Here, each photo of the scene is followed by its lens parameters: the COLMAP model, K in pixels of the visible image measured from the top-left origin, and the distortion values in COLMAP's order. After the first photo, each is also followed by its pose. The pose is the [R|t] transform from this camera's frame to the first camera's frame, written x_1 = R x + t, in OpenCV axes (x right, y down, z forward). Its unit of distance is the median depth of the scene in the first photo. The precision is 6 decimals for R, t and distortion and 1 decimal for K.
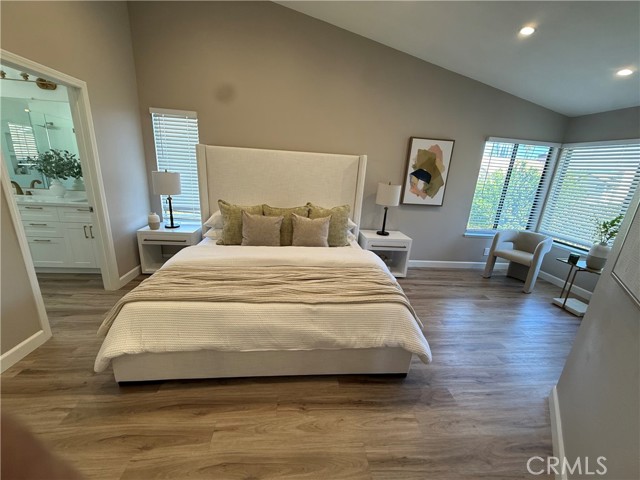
lens RADIAL K [[255.8, 0, 317.7], [0, 255.8, 239.7], [0, 0, 1]] dist [0.002821, -0.000969]
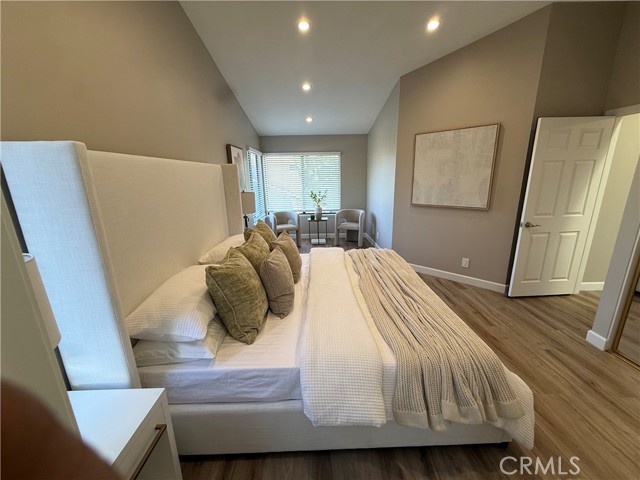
lens RADIAL K [[255.8, 0, 322.0], [0, 255.8, 239.2], [0, 0, 1]] dist [0.002821, -0.000969]
pose [[0.067625, -0.304260, 0.950186, -0.744392], [0.301957, 0.913943, 0.271164, -0.248717], [-0.950920, 0.268578, 0.153679, 0.669086]]
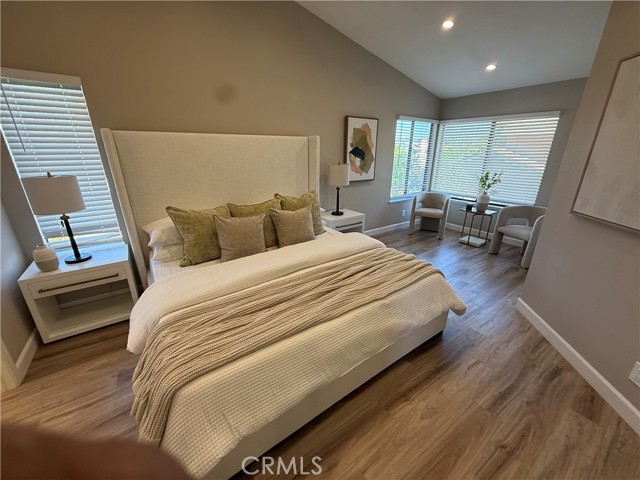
lens RADIAL K [[255.8, 0, 319.2], [0, 255.8, 240.1], [0, 0, 1]] dist [0.002821, -0.000969]
pose [[0.867777, -0.221139, 0.445040, -0.331996], [0.186561, 0.975001, 0.120701, -0.066679], [-0.460606, -0.021715, 0.887339, 0.143698]]
